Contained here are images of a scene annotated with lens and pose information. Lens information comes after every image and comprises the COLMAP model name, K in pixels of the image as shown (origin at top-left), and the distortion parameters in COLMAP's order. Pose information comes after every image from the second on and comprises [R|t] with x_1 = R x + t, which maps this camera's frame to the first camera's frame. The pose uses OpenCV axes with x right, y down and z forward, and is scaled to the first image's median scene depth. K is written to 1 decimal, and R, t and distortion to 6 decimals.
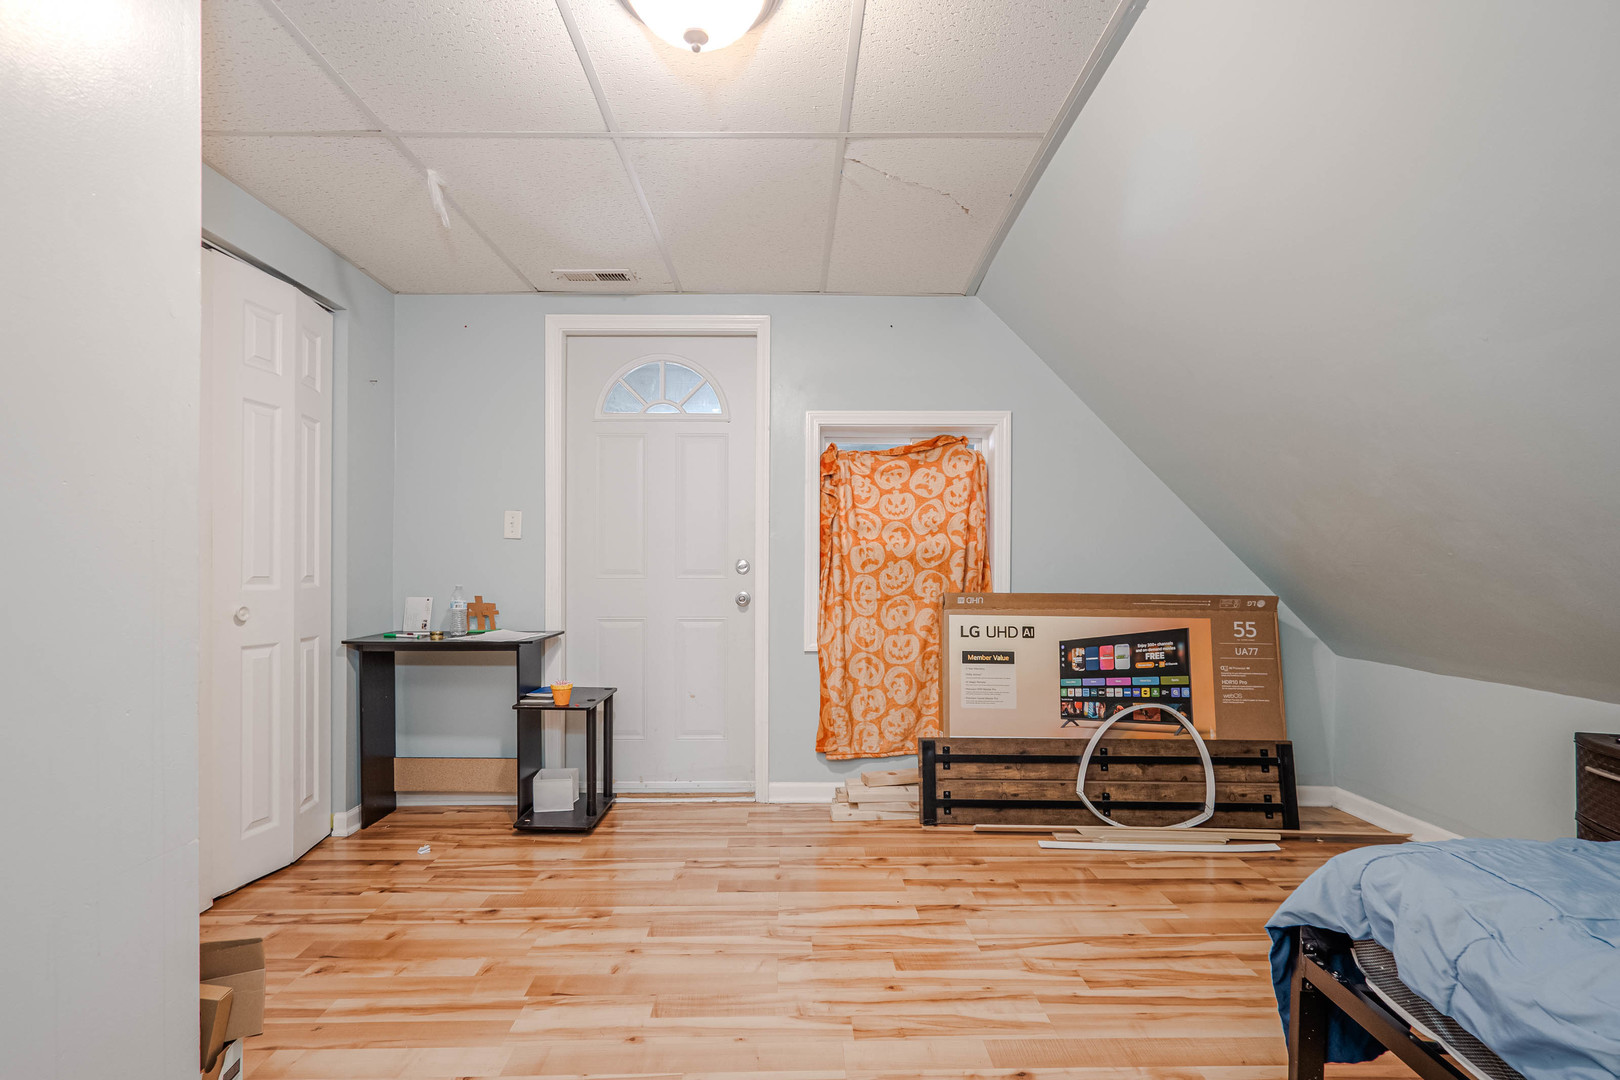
lens RADIAL K [[763.9, 0, 801.5], [0, 763.9, 548.4], [0, 0, 1]] dist [-0.013496, 0.001497]
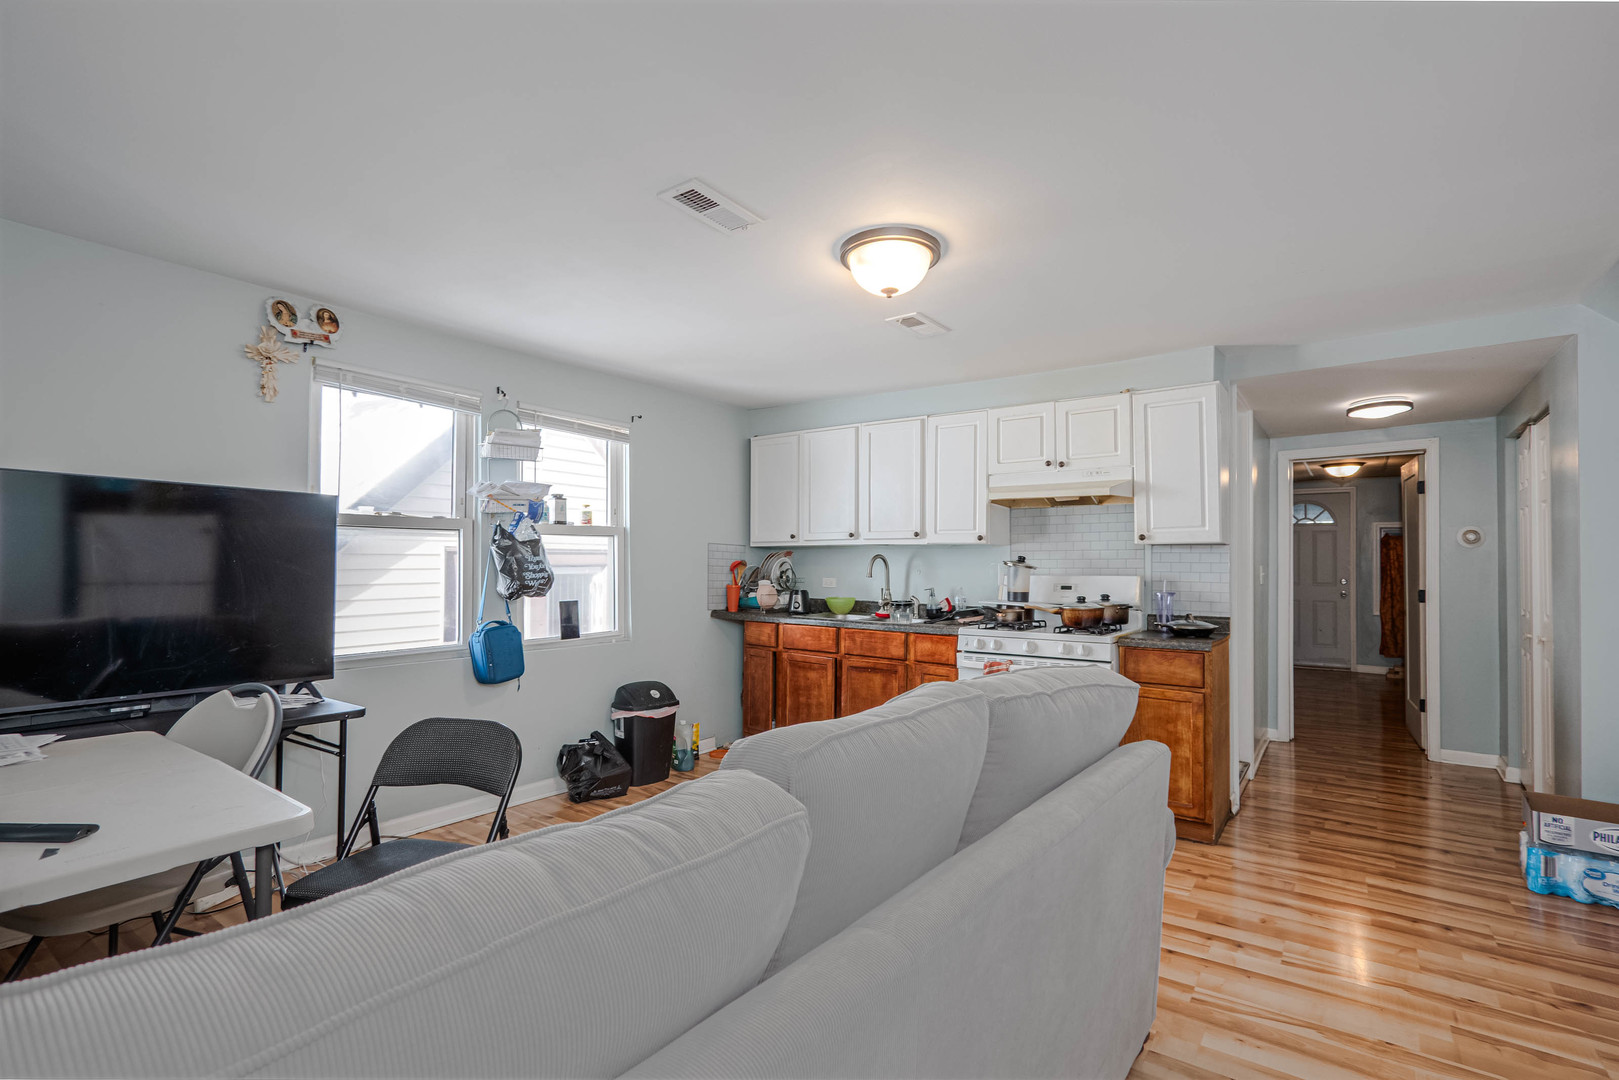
lens RADIAL K [[763.5, 0, 798.5], [0, 763.5, 544.6], [0, 0, 1]] dist [-0.013496, 0.001497]
pose [[0.786922, -0.008394, -0.616996, 0.054812], [0.009088, 0.999957, -0.002013, -0.114153], [0.616986, -0.004023, 0.786964, -2.169164]]
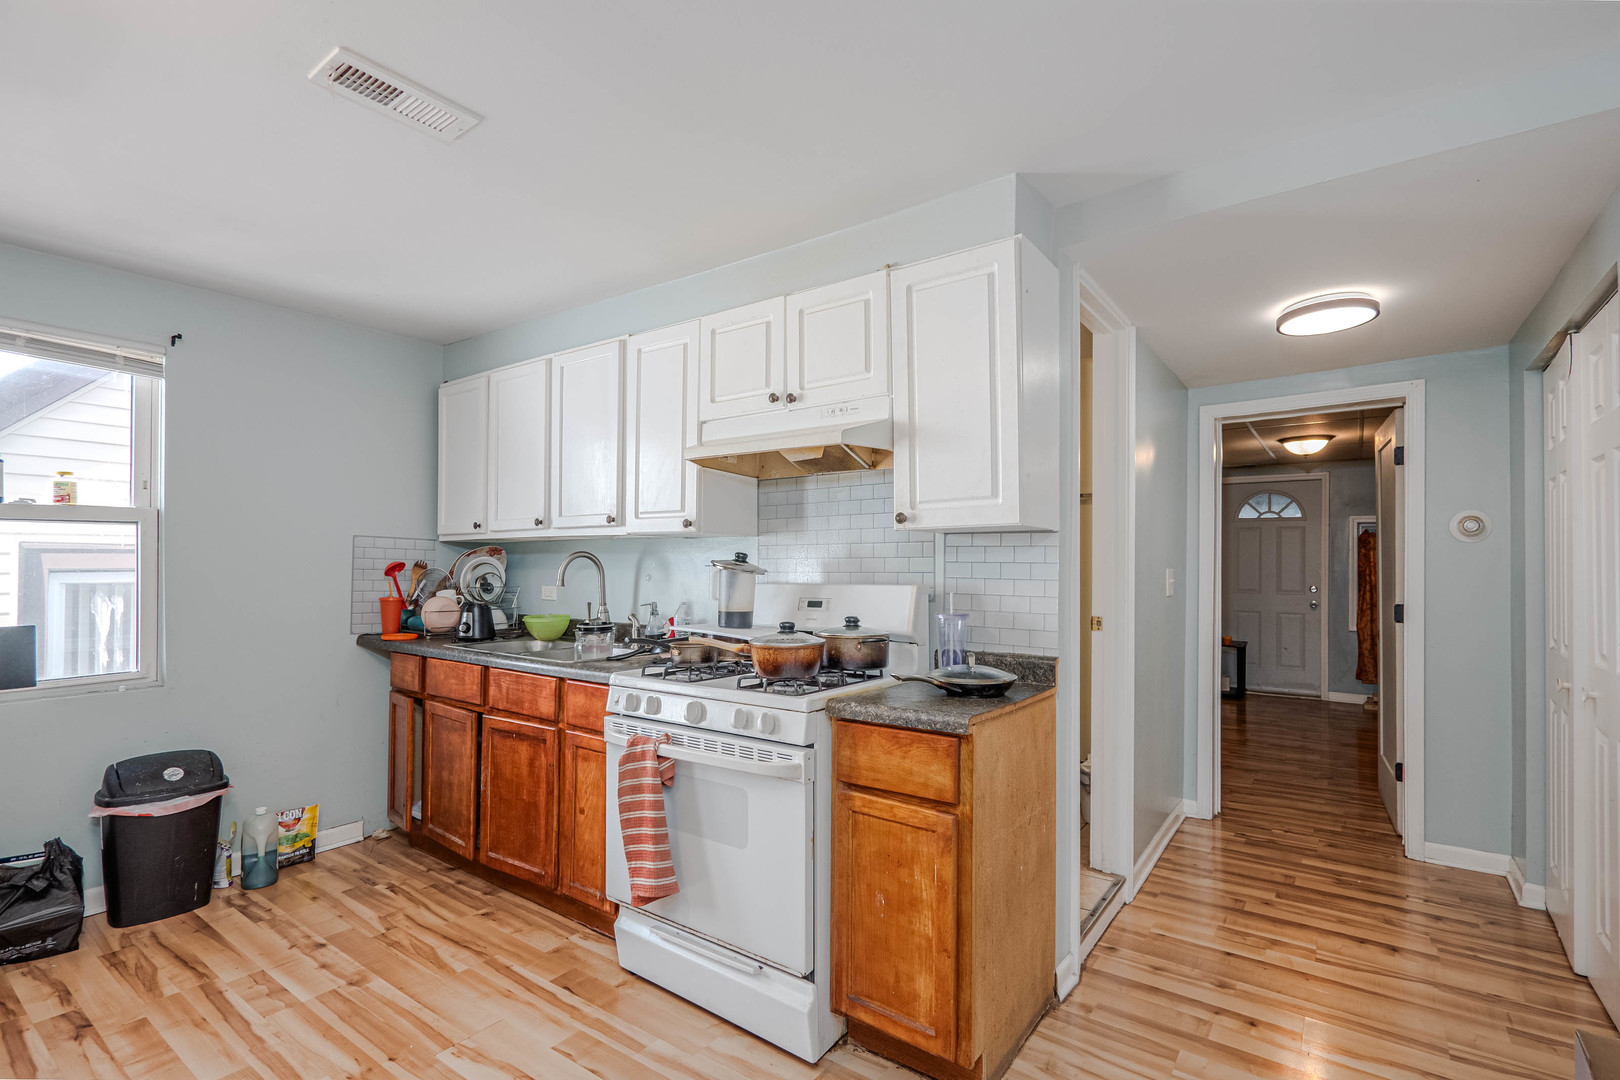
lens RADIAL K [[763.9, 0, 812.8], [0, 763.9, 554.9], [0, 0, 1]] dist [-0.013496, 0.001497]
pose [[0.795729, -0.003900, -0.605641, 0.092413], [0.009098, 0.999943, 0.005514, -0.095122], [0.605585, -0.009898, 0.795719, -1.499884]]
